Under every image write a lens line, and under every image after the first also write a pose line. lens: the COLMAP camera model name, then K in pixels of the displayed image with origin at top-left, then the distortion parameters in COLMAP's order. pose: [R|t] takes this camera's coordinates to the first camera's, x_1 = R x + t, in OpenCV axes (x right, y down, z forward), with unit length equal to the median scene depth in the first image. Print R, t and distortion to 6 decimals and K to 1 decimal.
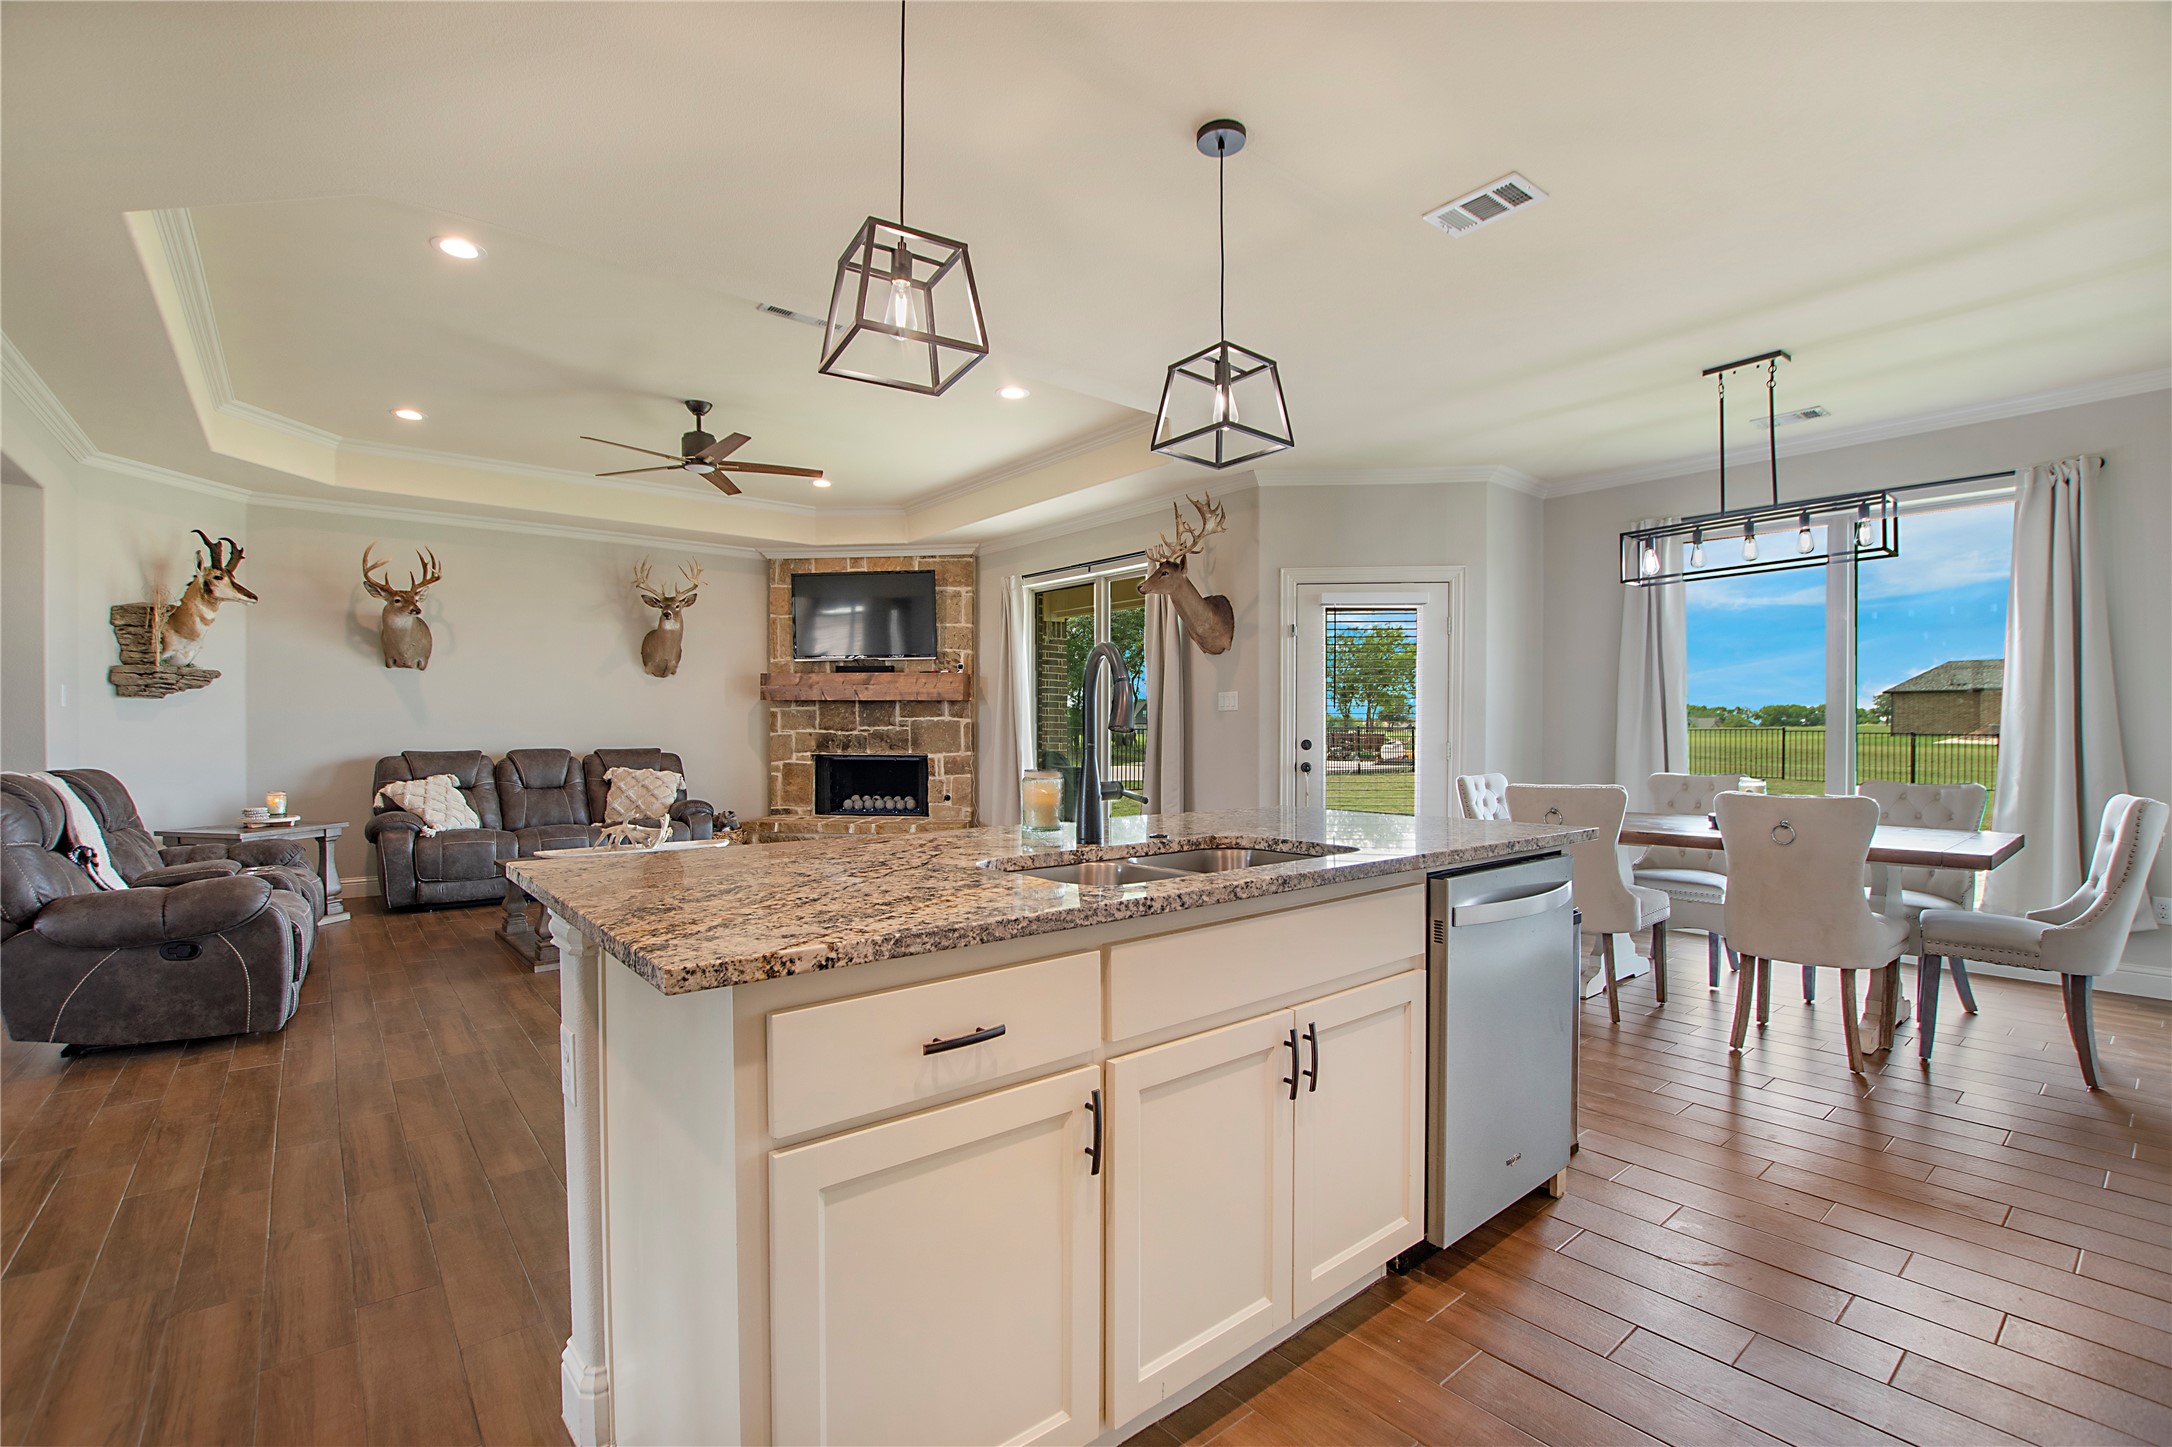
lens RADIAL K [[986.1, 0, 1081.4], [0, 986.1, 747.5], [0, 0, 1]] dist [-0.019078, 0.000414]
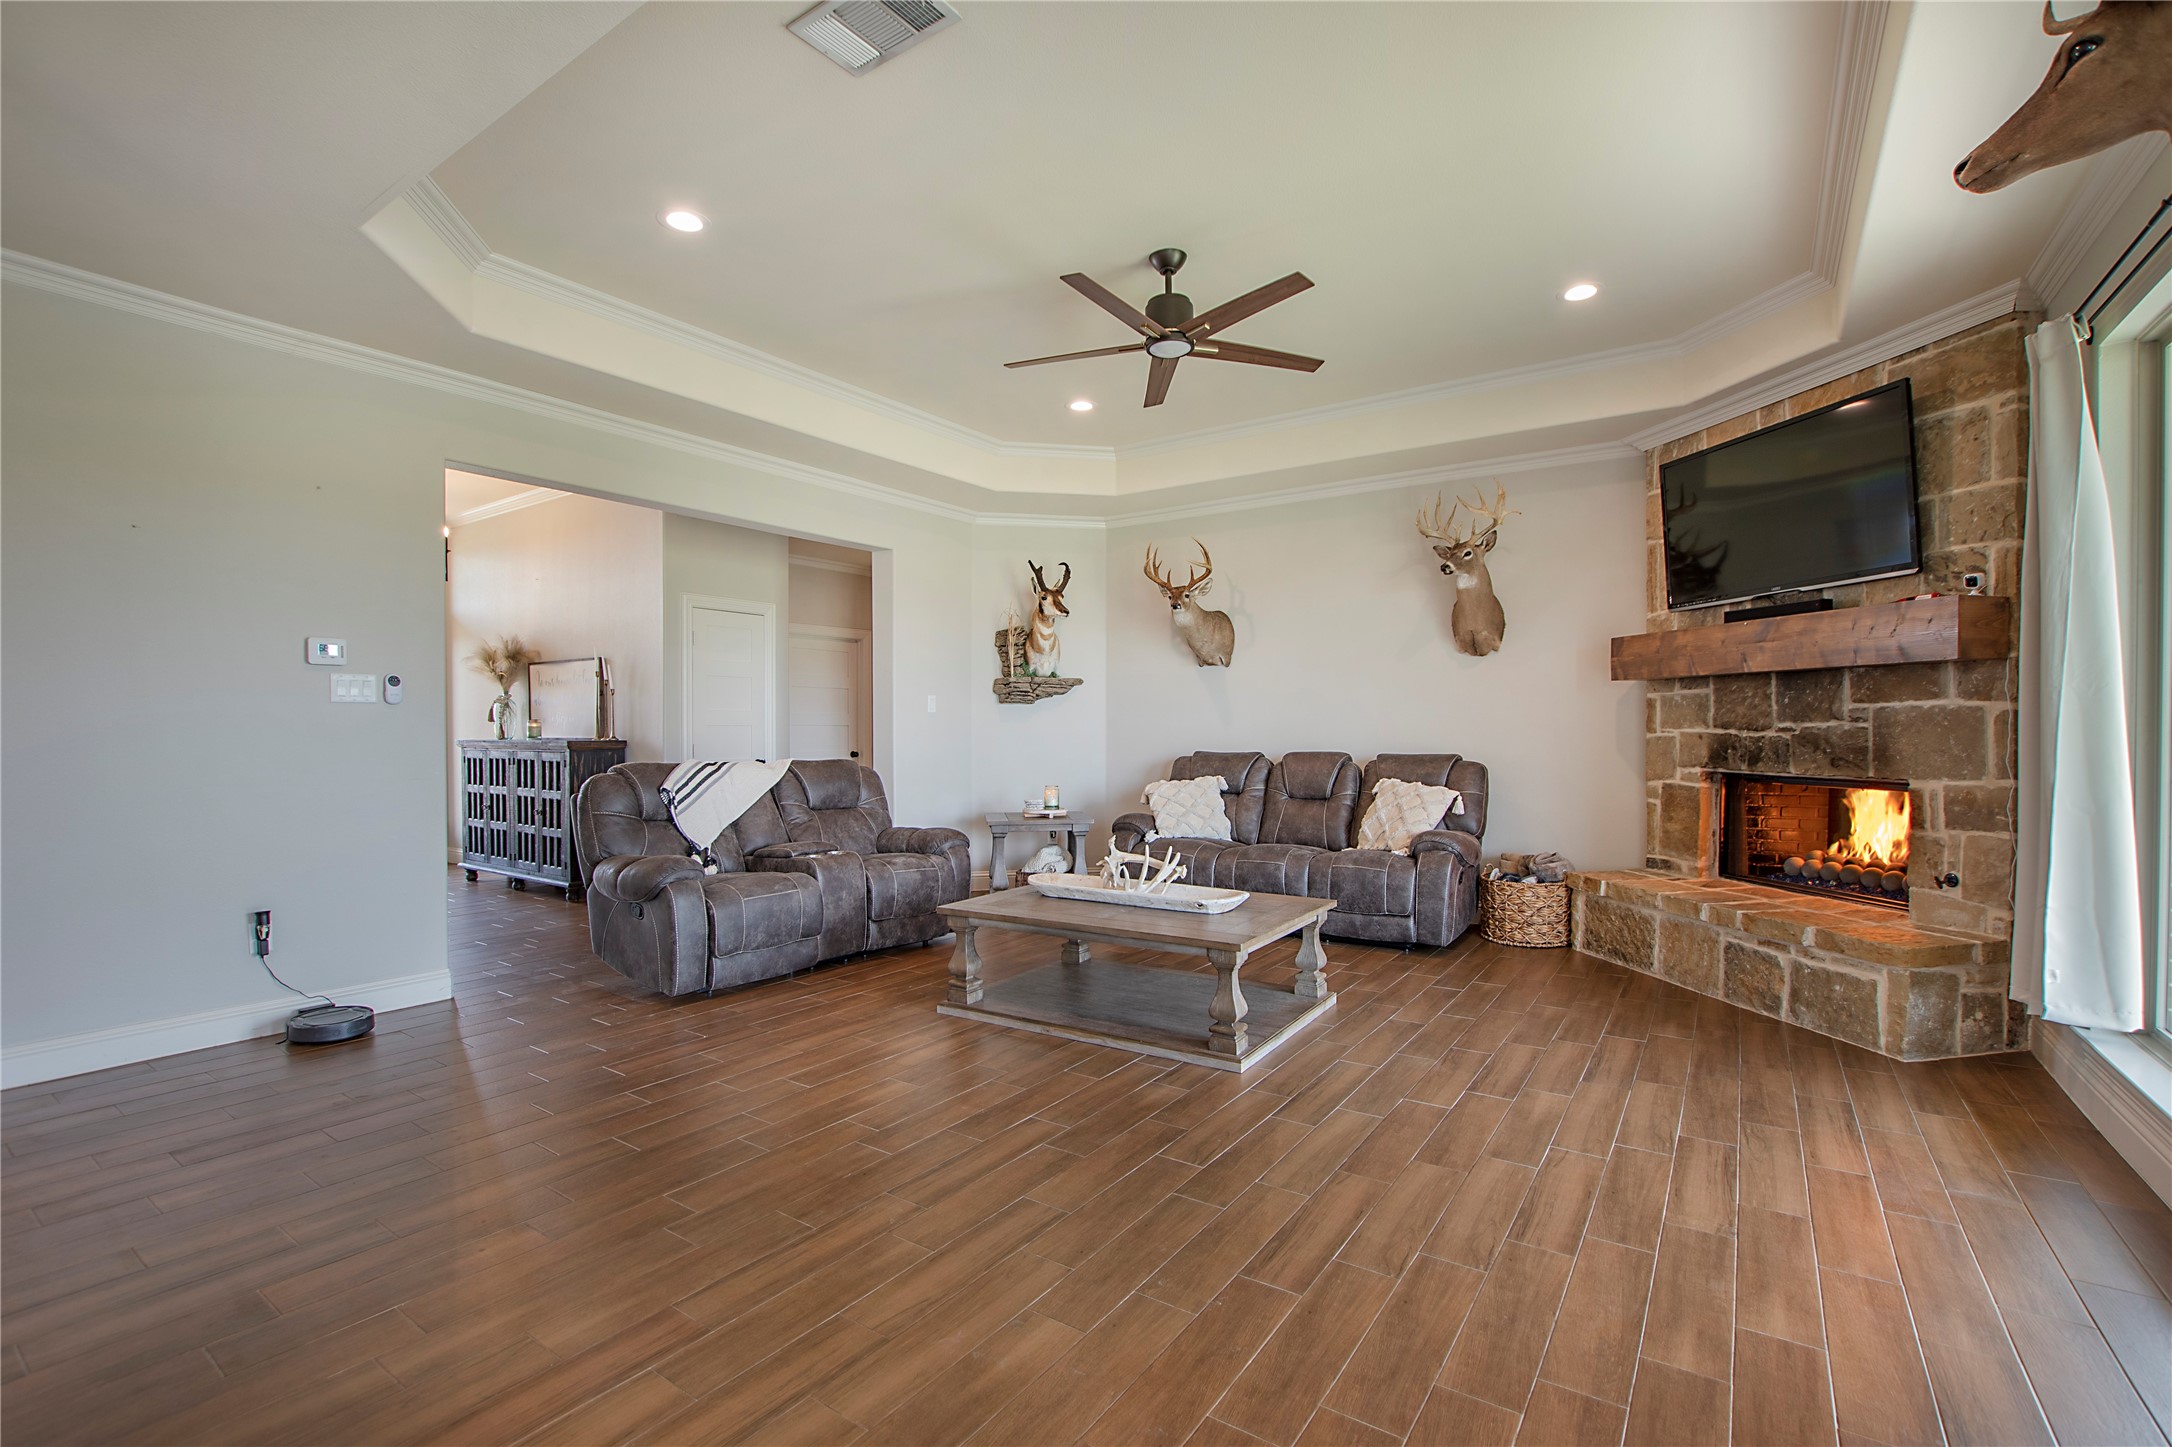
lens RADIAL K [[969.8, 0, 1076.2], [0, 969.8, 734.1], [0, 0, 1]] dist [-0.020066, 0.000045]
pose [[0.286327, 0.002822, -0.958128, 0.194645], [-0.016060, 0.999869, -0.001854, -0.009503], [0.957997, 0.015919, 0.286335, 0.599176]]
